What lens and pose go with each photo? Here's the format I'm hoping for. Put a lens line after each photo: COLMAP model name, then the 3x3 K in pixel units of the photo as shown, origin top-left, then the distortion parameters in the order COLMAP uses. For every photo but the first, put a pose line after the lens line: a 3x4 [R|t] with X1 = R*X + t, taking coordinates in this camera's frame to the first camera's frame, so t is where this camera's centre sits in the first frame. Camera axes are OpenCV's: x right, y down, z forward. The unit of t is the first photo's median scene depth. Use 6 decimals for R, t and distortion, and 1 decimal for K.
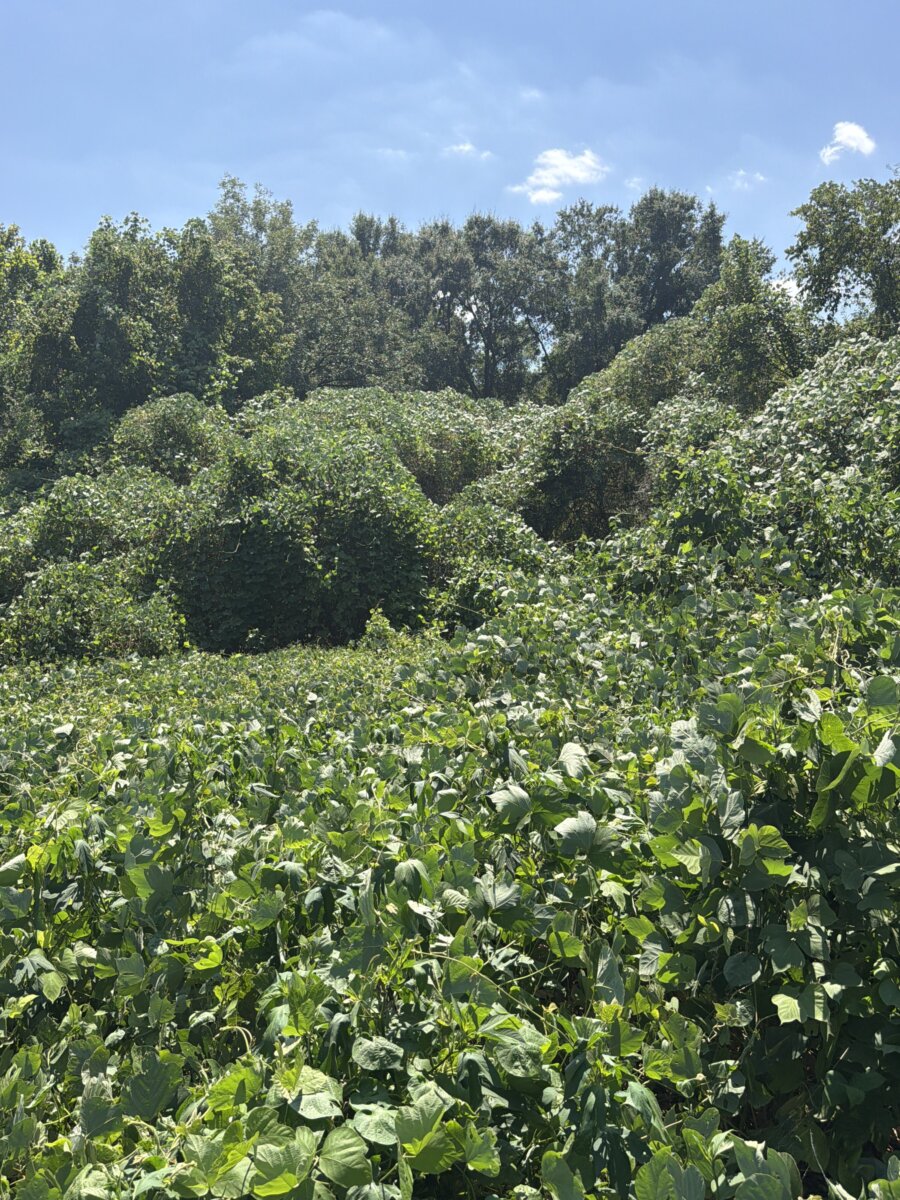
lens RADIAL K [[981.0, 0, 453.1], [0, 981.0, 602.4], [0, 0, 1]] dist [0.030940, -0.053134]
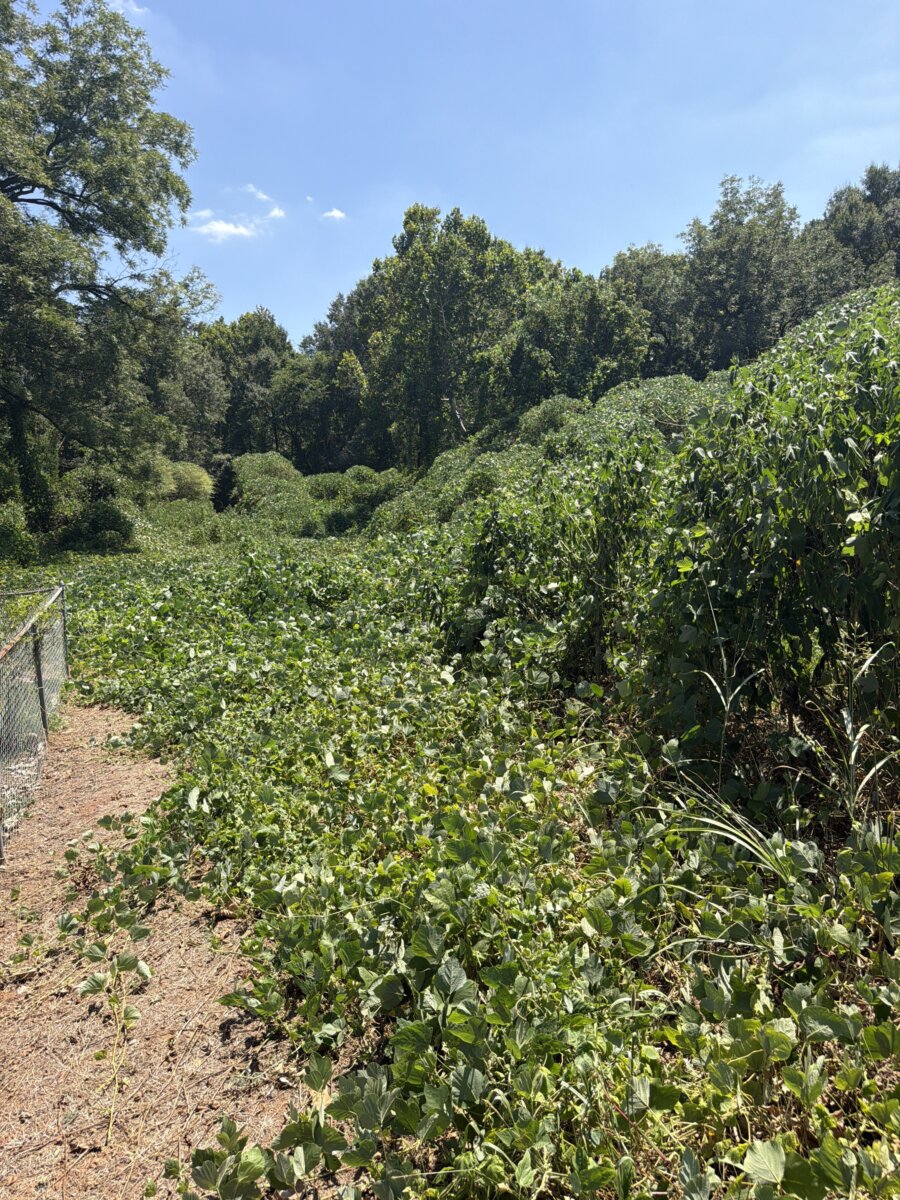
lens RADIAL K [[853.6, 0, 459.2], [0, 853.6, 615.3], [0, 0, 1]] dist [0.011341, -0.017433]
pose [[0.780145, 0.077905, -0.620729, 0.661177], [-0.001496, 0.992446, 0.122676, -0.022855], [0.625597, -0.094776, 0.774368, -0.339597]]
